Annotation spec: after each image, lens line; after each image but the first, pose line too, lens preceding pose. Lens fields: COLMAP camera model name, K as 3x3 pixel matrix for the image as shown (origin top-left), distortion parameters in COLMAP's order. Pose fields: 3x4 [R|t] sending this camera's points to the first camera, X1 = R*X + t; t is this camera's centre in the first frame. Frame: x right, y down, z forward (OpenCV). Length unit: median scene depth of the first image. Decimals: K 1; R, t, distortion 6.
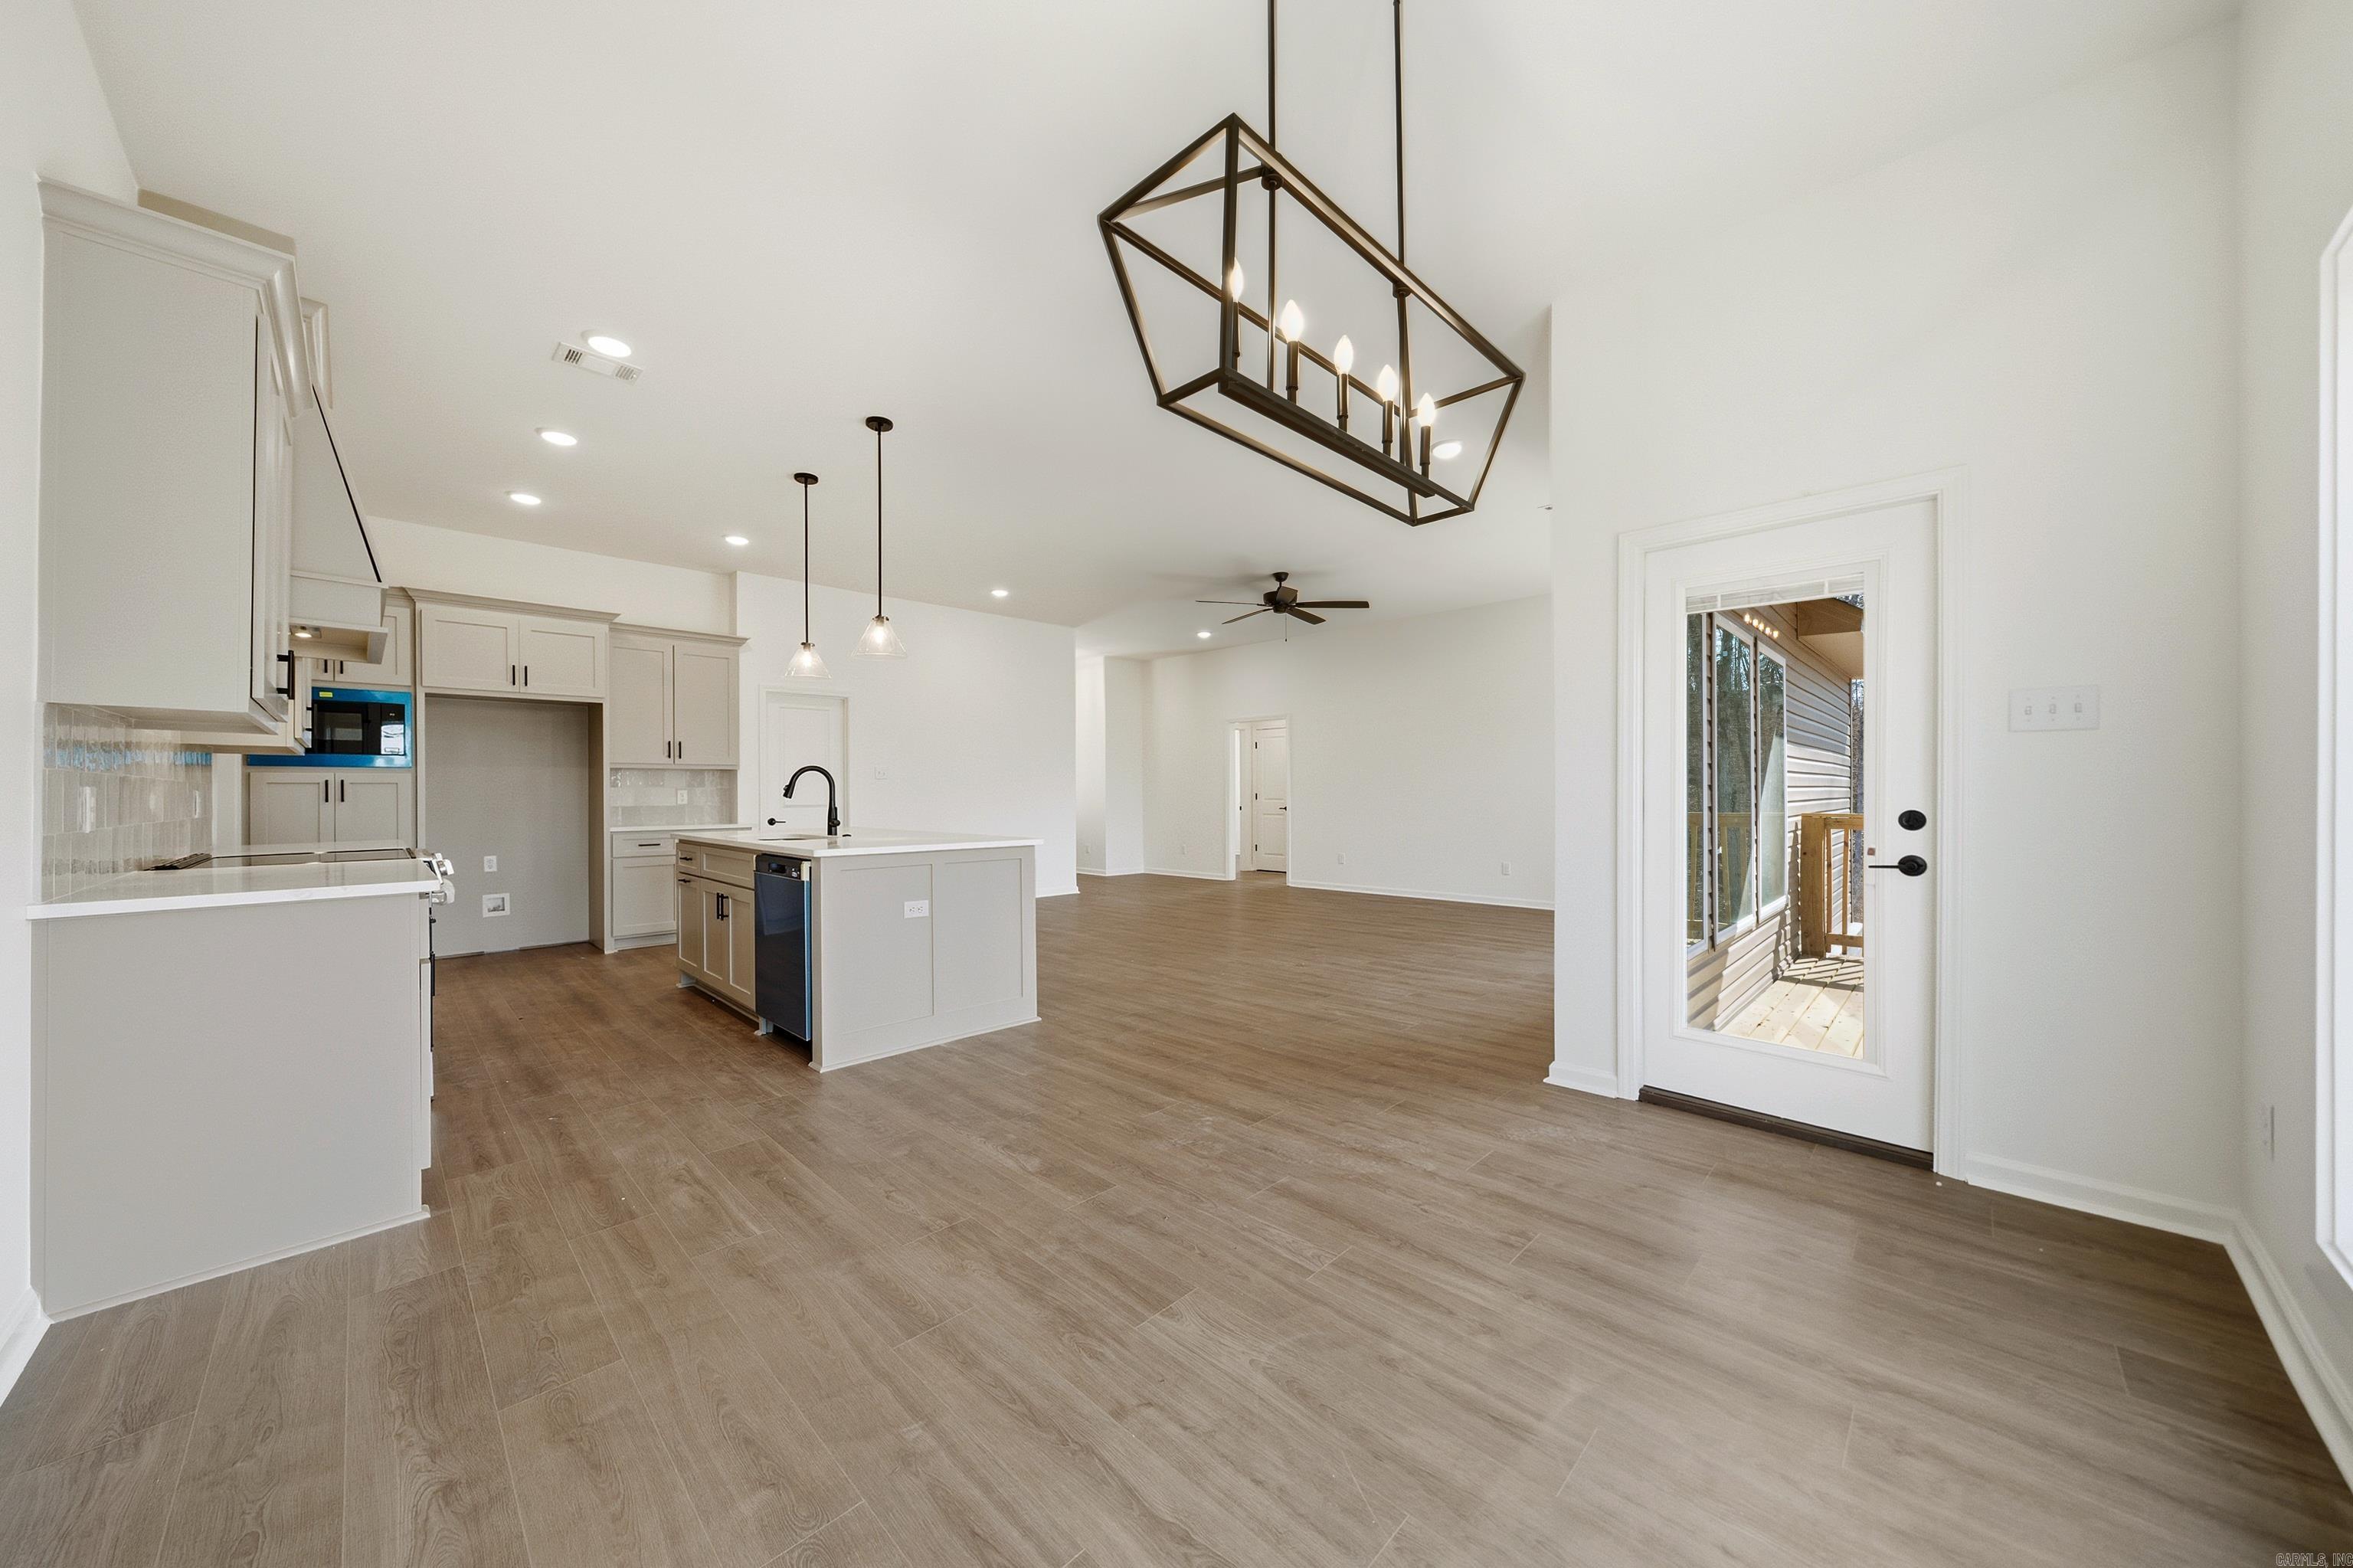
lens RADIAL K [[804.8, 0, 1177.5], [0, 804.8, 795.6], [0, 0, 1]] dist [0.000536, 0.000152]
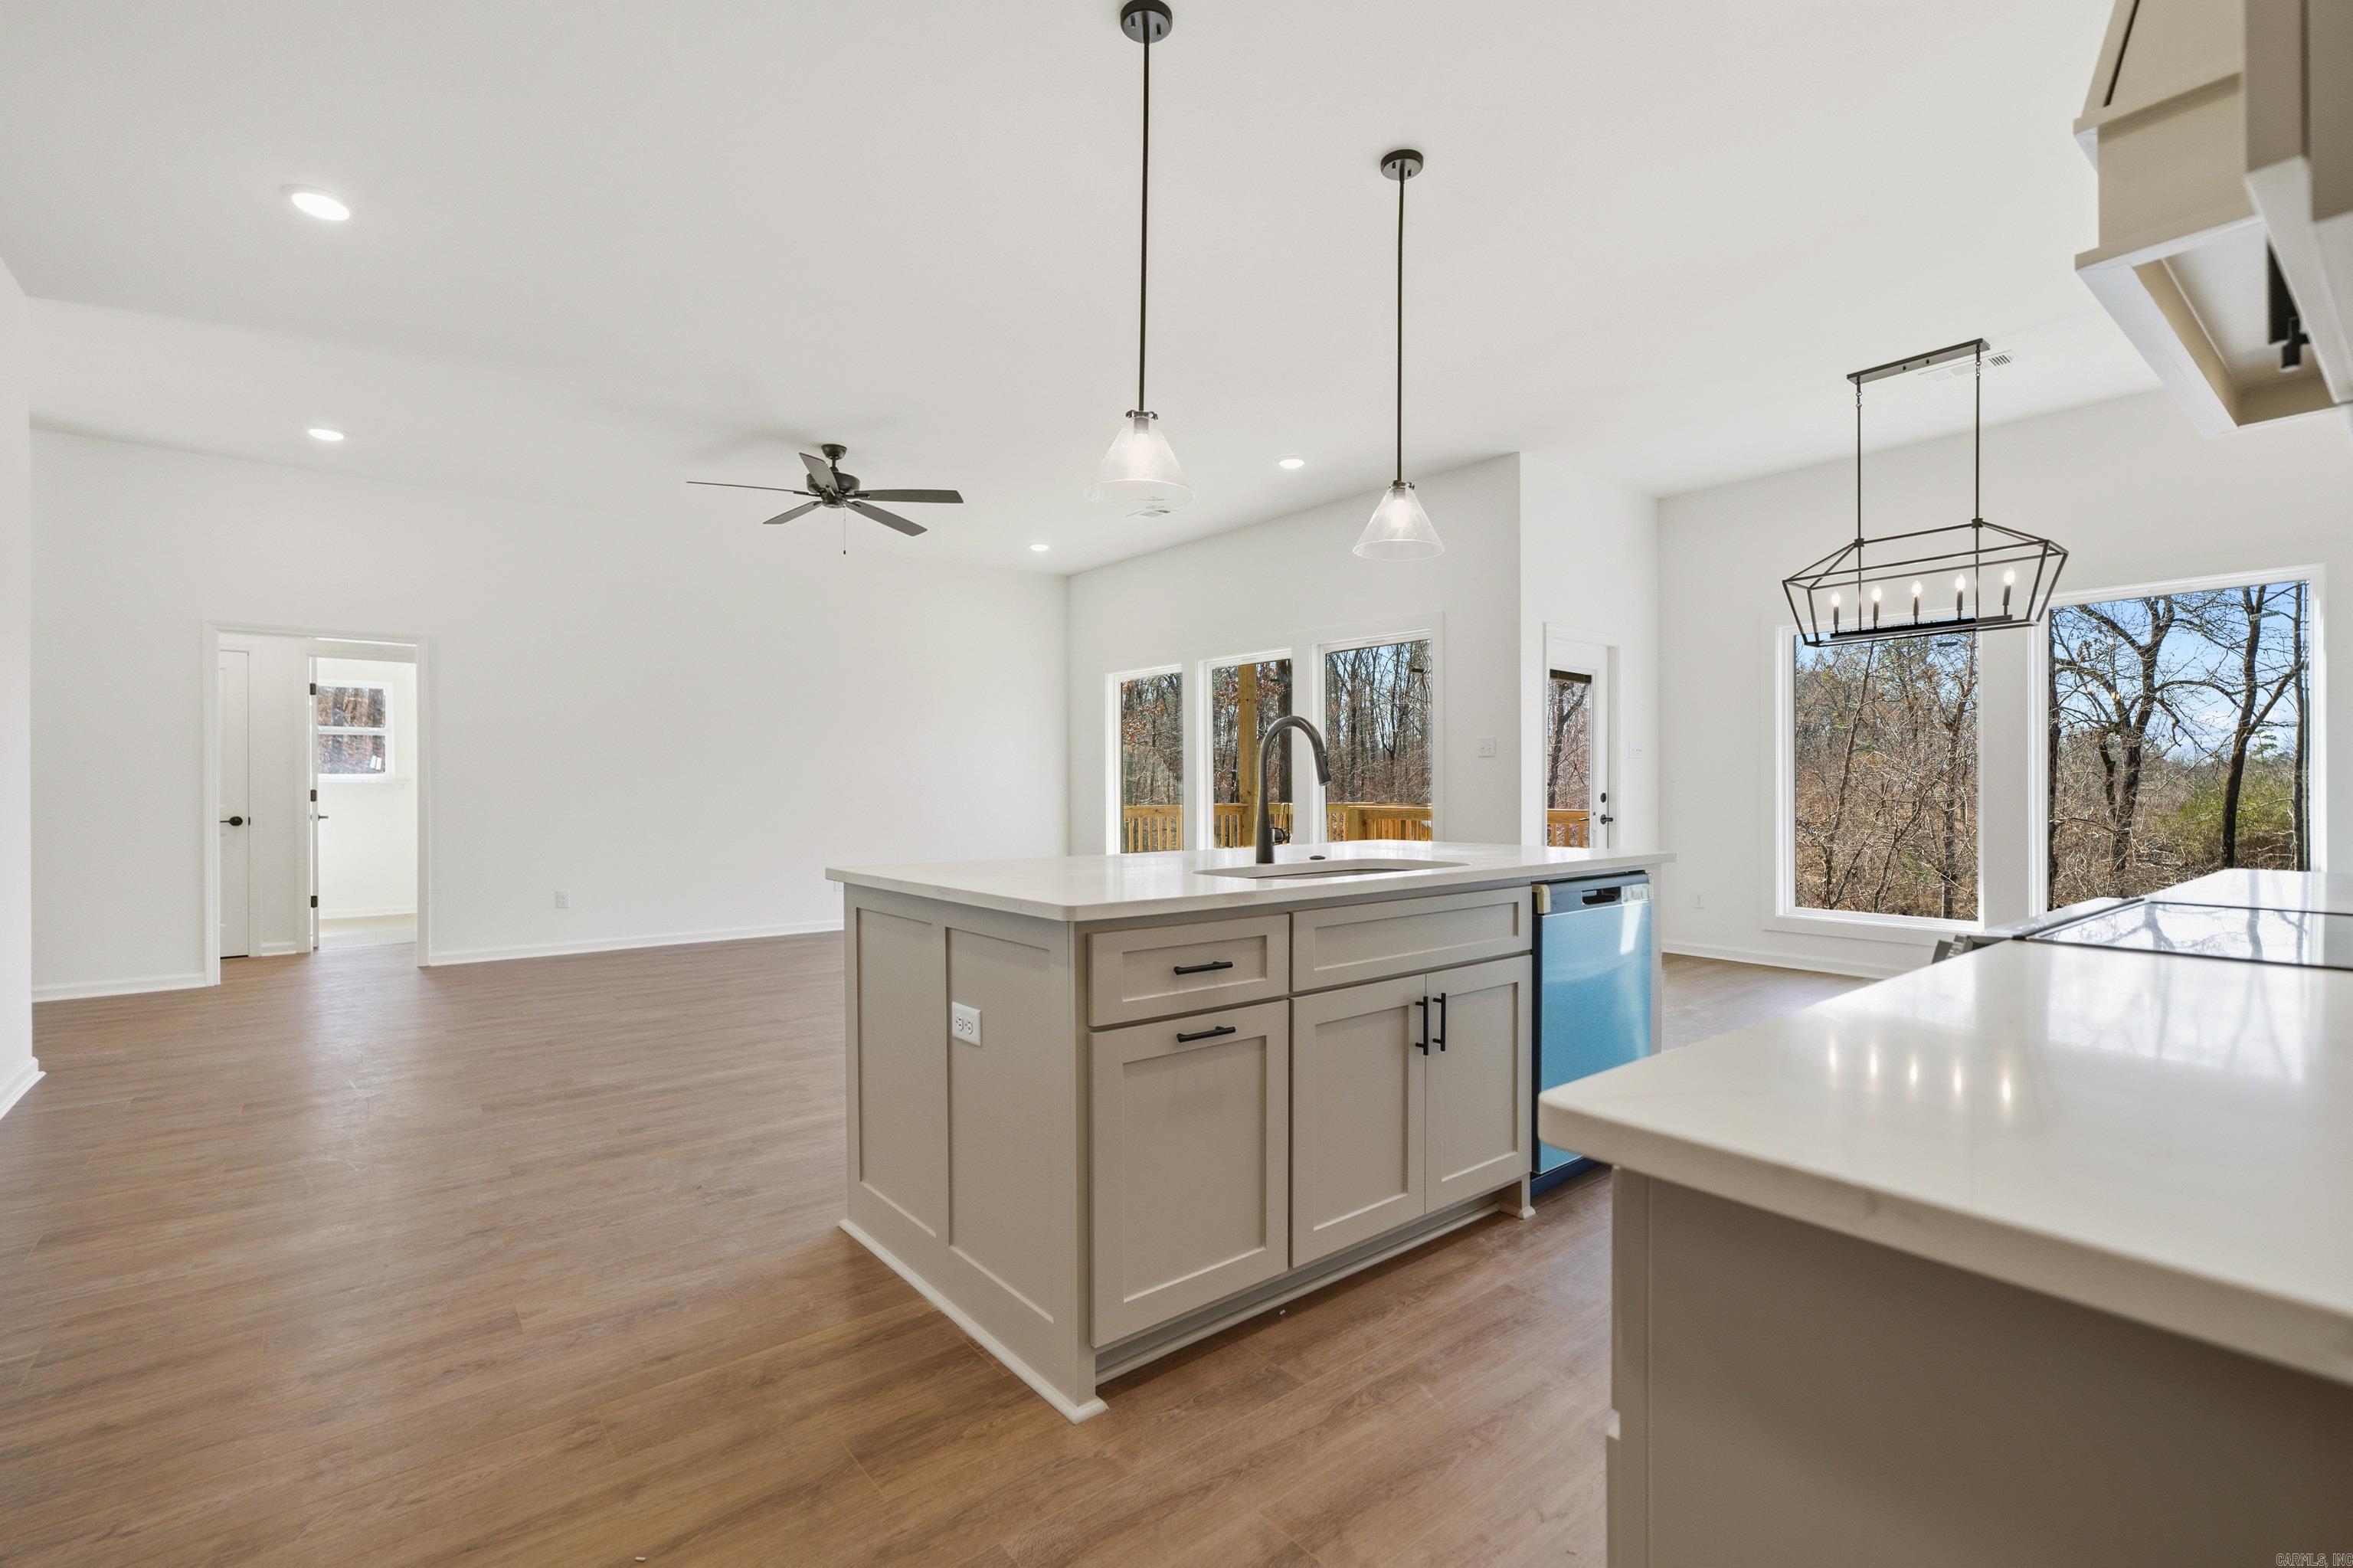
lens RADIAL K [[1059.6, 0, 1174.3], [0, 1059.6, 799.9], [0, 0, 1]] dist [-0.022953, 0.010675]
pose [[0.105298, -0.005537, 0.994425, -1.095766], [0.005740, 0.999971, 0.004960, 0.009077], [-0.994424, 0.005186, 0.105327, 1.009517]]
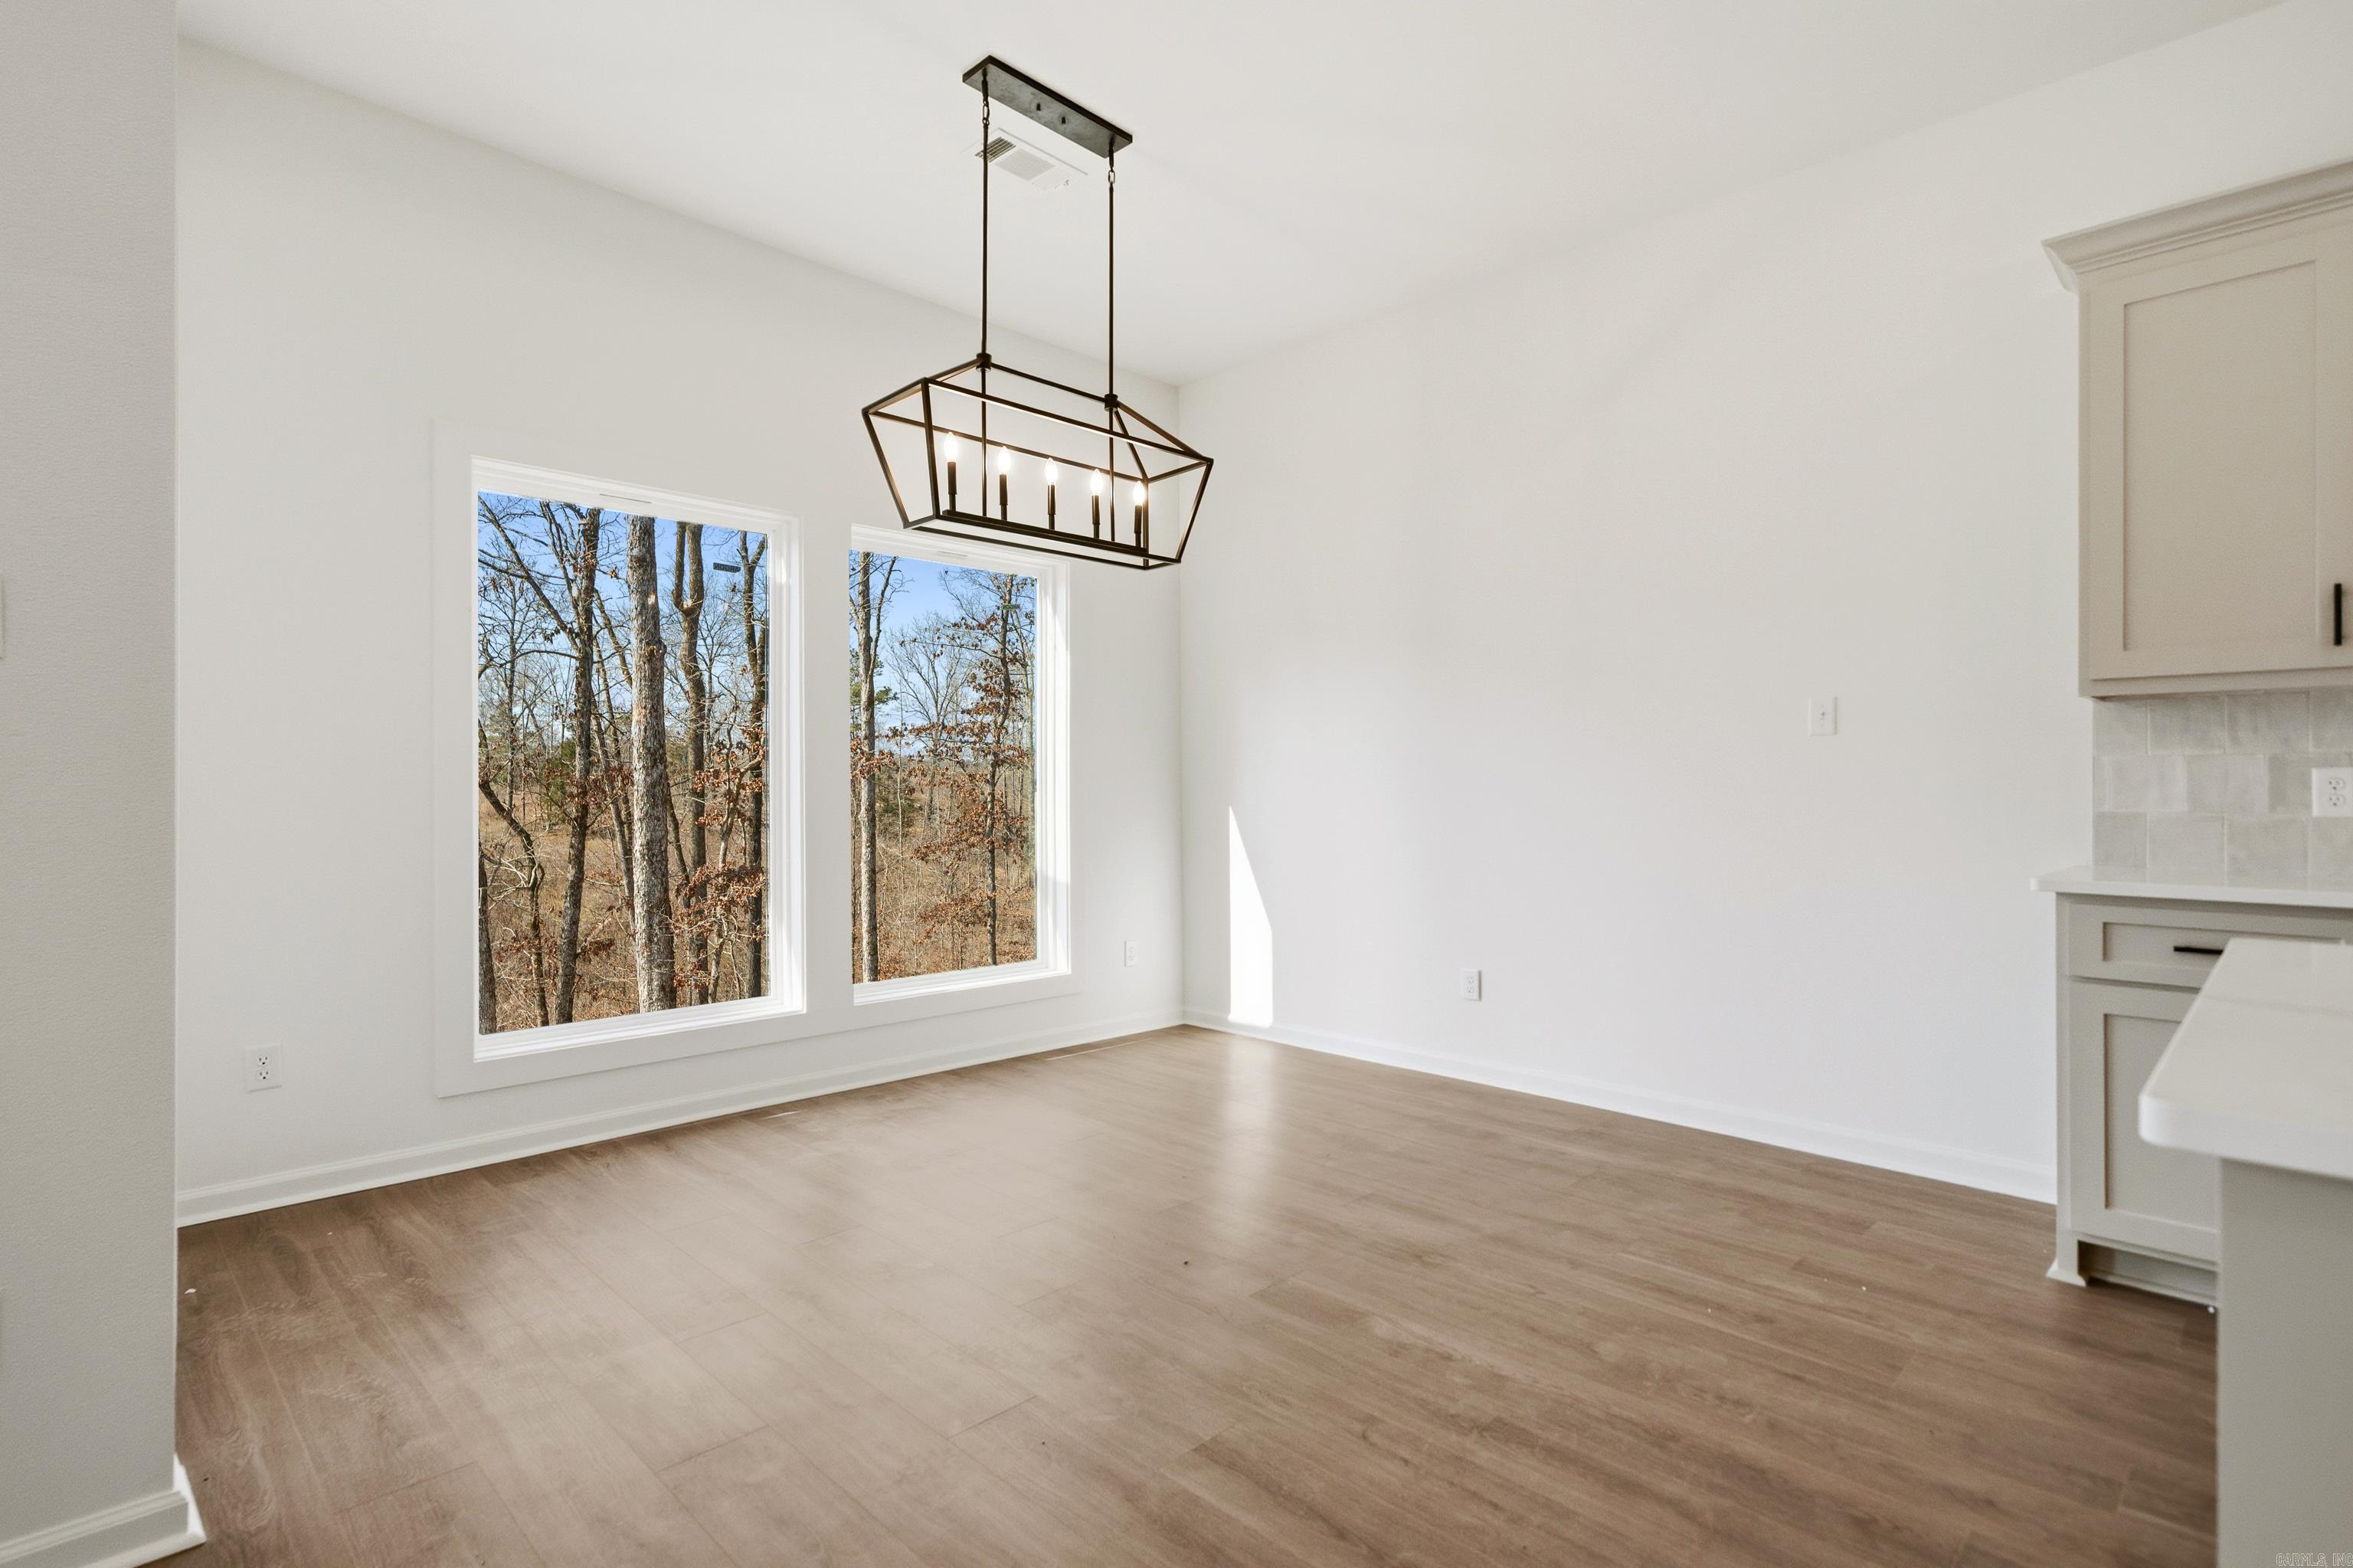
lens RADIAL K [[1151.9, 0, 1198.4], [0, 1151.9, 779.4], [0, 0, 1]] dist [-0.000329, 0.013259]
pose [[-0.999891, 0.007016, -0.012987, -0.008690], [0.007056, 0.999970, -0.003078, -0.001771], [0.012965, -0.003170, -0.999911, 1.093264]]
